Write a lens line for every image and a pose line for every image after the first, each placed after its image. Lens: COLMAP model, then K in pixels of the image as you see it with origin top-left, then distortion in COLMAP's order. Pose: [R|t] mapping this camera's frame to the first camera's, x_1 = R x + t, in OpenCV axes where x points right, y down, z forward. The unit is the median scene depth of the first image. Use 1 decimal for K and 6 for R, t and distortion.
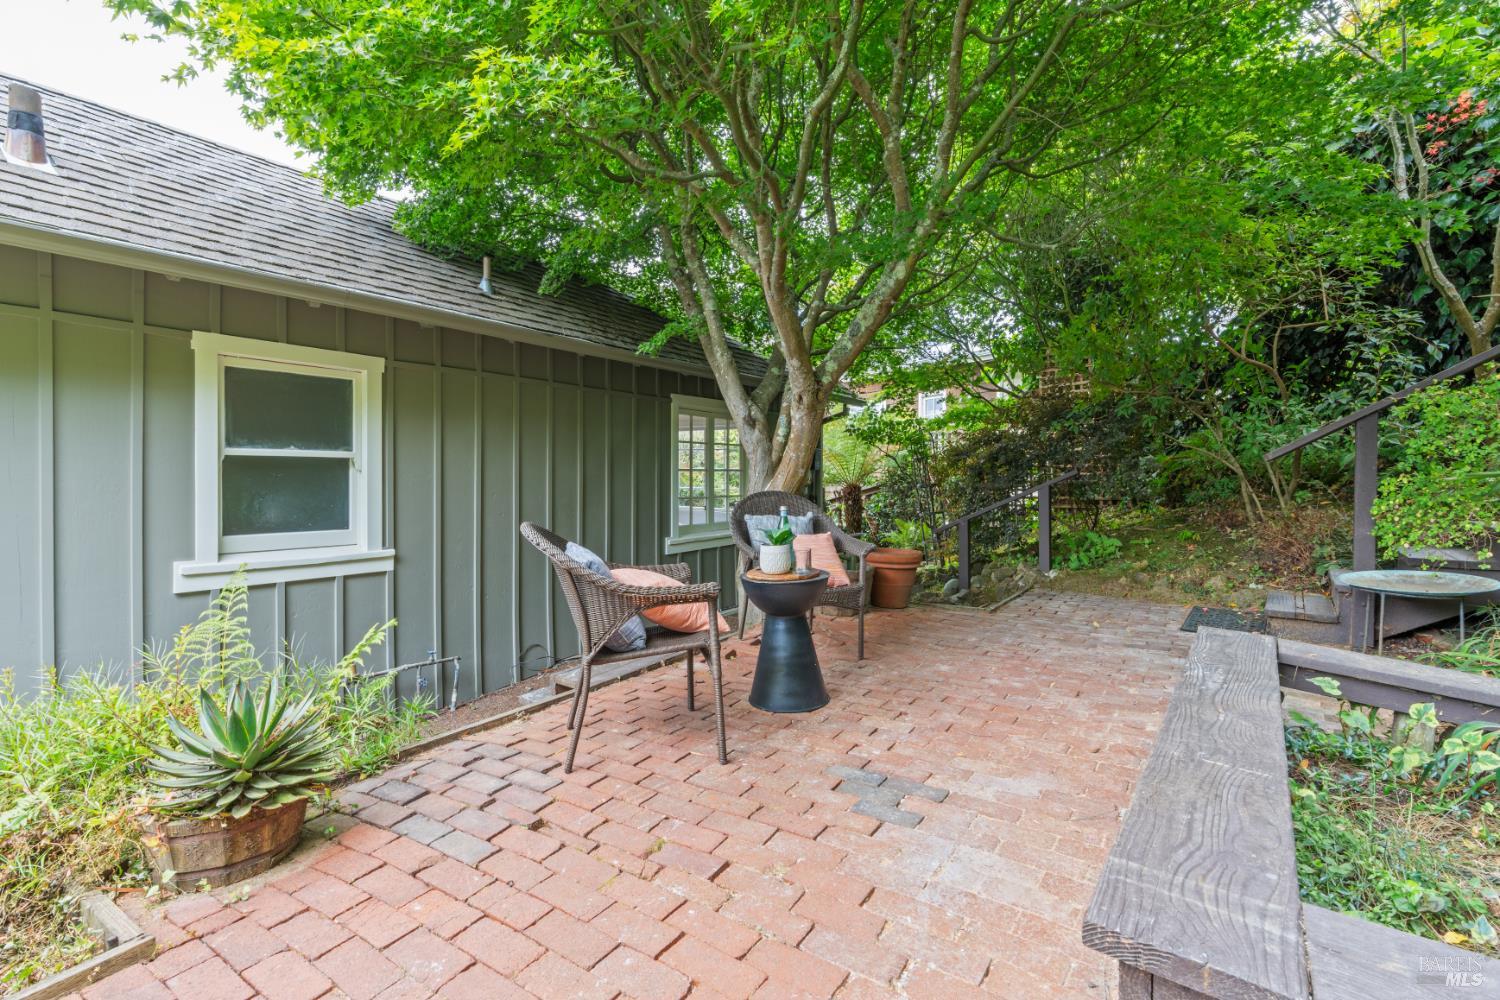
lens RADIAL K [[746.7, 0, 746.4], [0, 746.7, 450.5], [0, 0, 1]] dist [-0.004700, 0.000499]
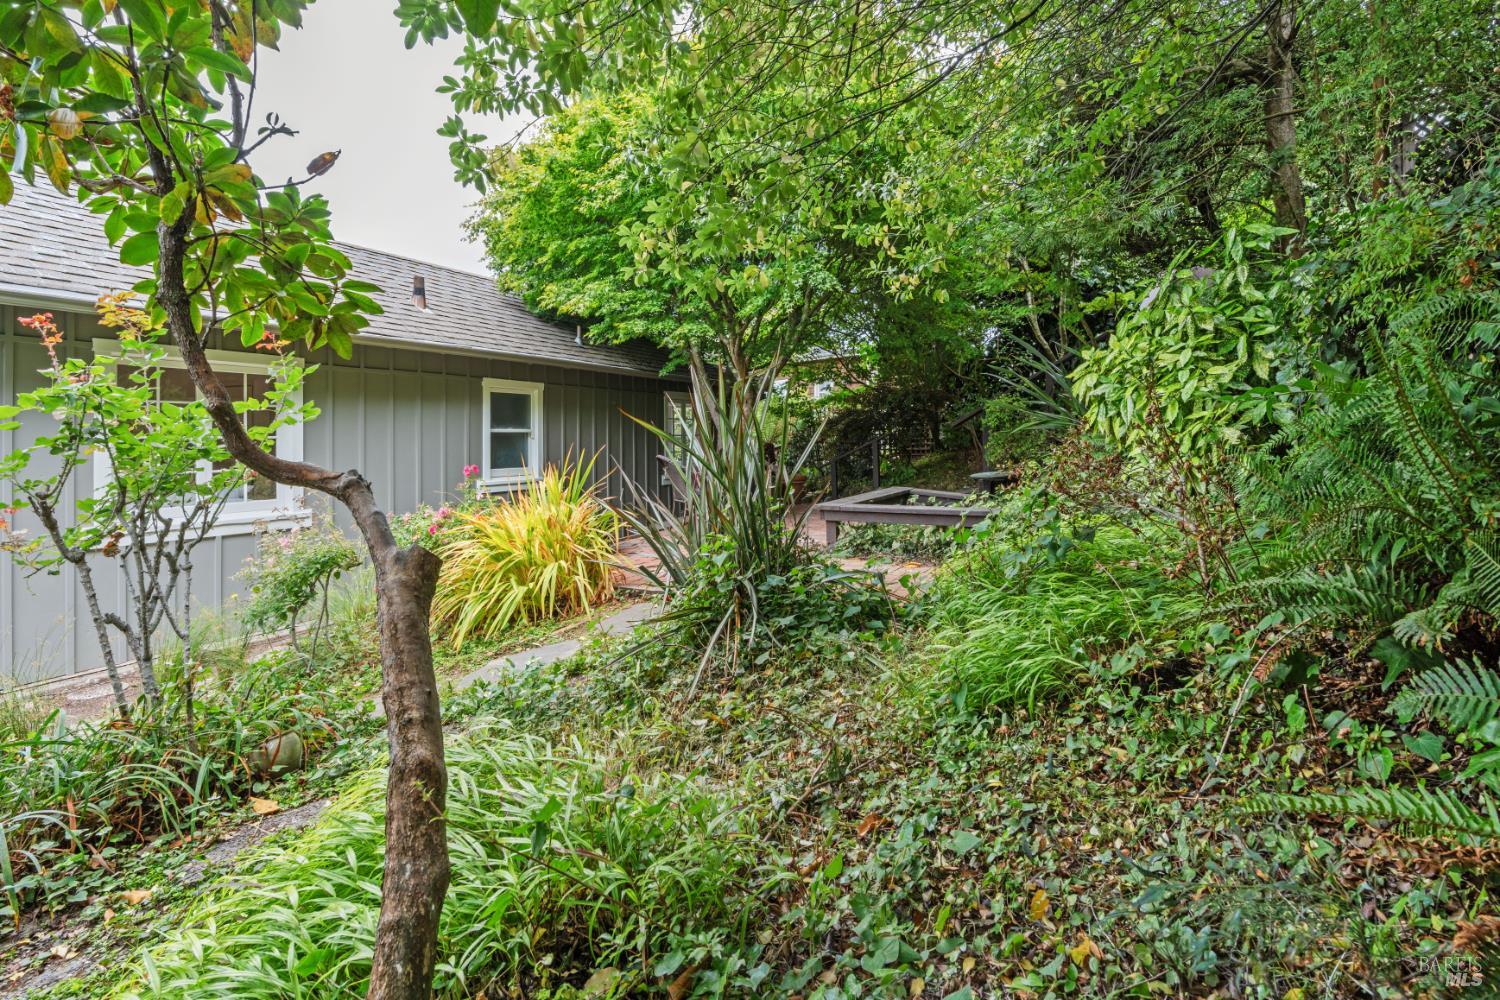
lens RADIAL K [[746.7, 0, 746.4], [0, 746.7, 450.5], [0, 0, 1]] dist [-0.004700, 0.000499]
pose [[0.992543, -0.022882, 0.119732, -0.141547], [0.017315, 0.998729, 0.047326, -0.020830], [-0.120663, -0.044900, 0.991678, -0.840077]]
